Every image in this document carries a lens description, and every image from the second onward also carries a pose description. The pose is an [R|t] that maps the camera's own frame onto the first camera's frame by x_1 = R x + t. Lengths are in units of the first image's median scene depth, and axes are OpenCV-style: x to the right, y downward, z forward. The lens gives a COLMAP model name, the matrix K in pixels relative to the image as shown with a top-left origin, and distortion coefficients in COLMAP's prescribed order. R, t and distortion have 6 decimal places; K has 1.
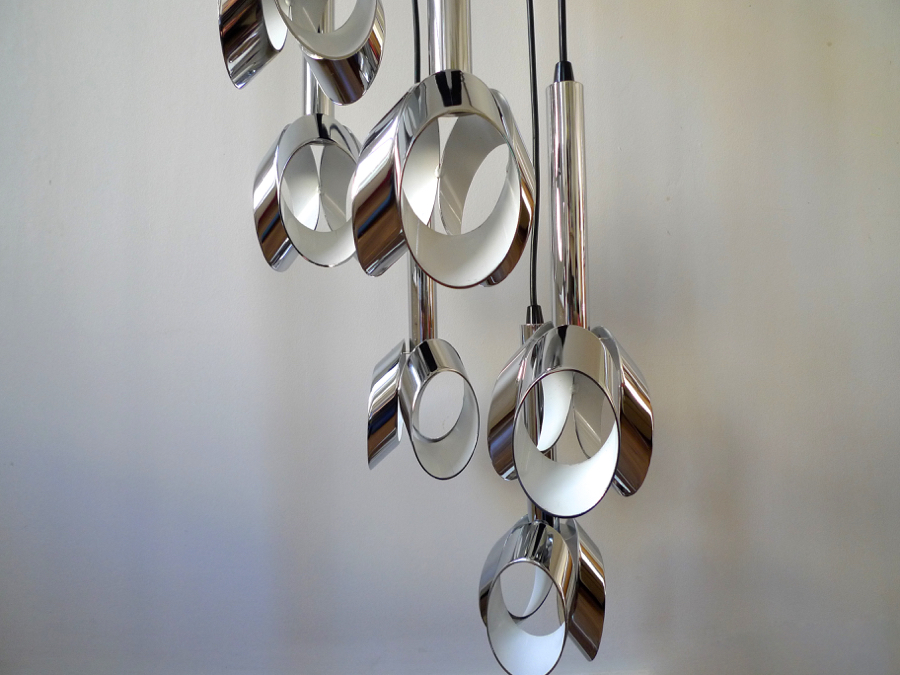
lens RADIAL K [[645.8, 0, 450.0], [0, 645.8, 337.5], [0, 0, 1]] dist [-0.045183, -0.000040]
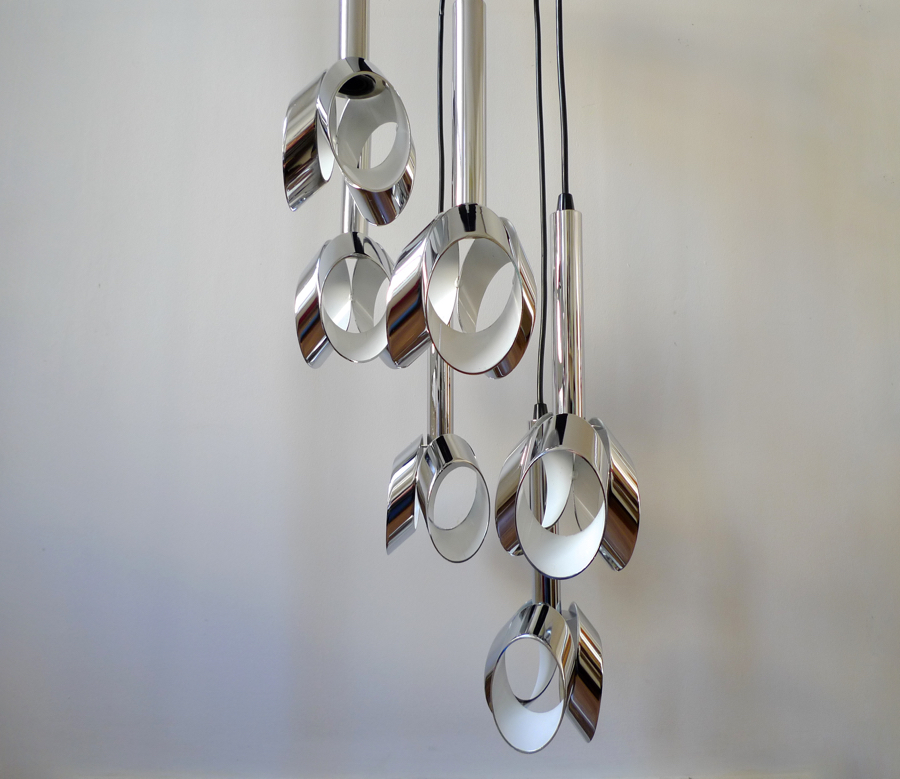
lens RADIAL K [[746.2, 0, 450.0], [0, 746.2, 389.5], [0, 0, 1]] dist [-0.068715, -0.002207]
pose [[0.999338, 0.023445, -0.027825, 0.009872], [-0.026463, 0.993175, -0.113595, 0.083690], [0.024972, 0.114256, 0.993137, -0.304817]]
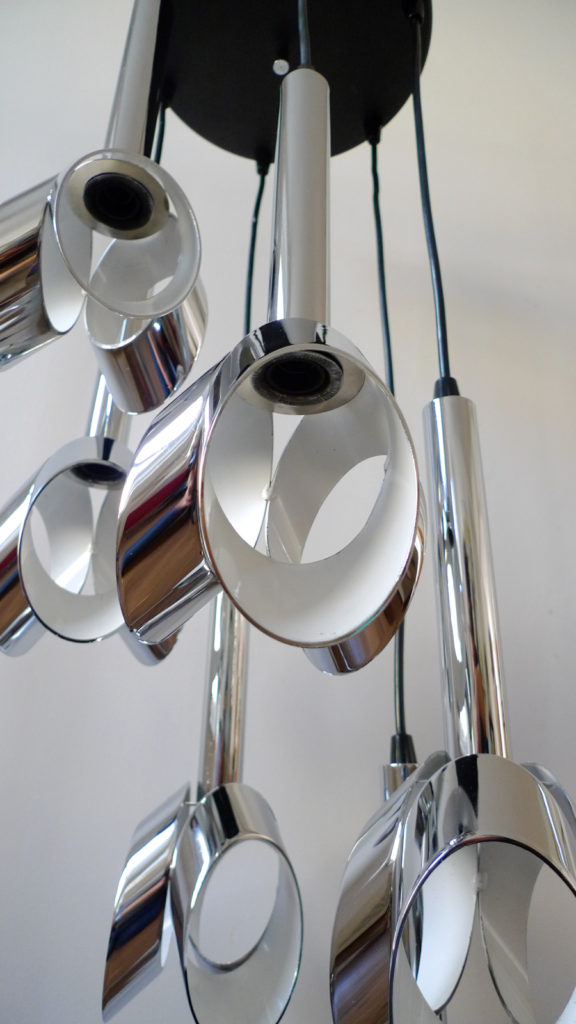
lens RADIAL K [[672.0, 0, 288.0], [0, 672.0, 512.0], [0, 0, 1]] dist [-0.058126, 0.002471]
pose [[0.997214, 0.068548, 0.029430, -0.014292], [-0.050499, 0.910676, -0.410023, 0.029377], [-0.054908, 0.407394, 0.911600, 0.348591]]
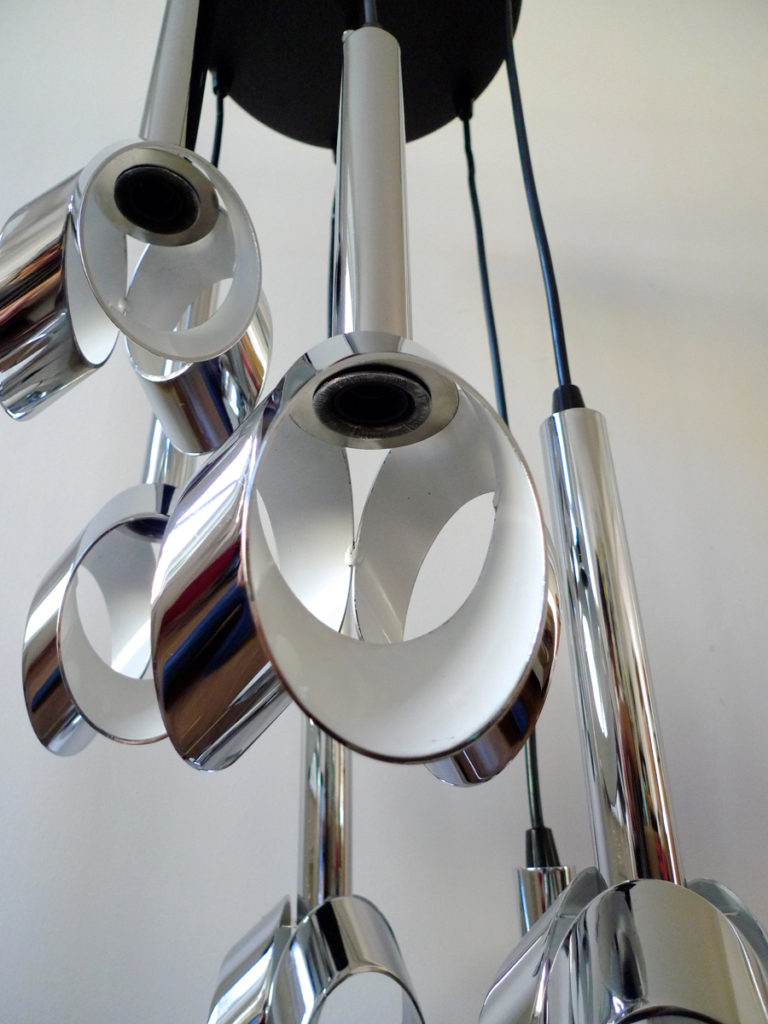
lens RADIAL K [[734.7, 0, 384.0], [0, 734.7, 512.0], [0, 0, 1]] dist [-0.045183, -0.000040]
pose [[0.999964, 0.004817, 0.006974, 0.001589], [-0.001347, 0.902667, -0.430338, -0.030041], [-0.008369, 0.430314, 0.902641, 0.402388]]
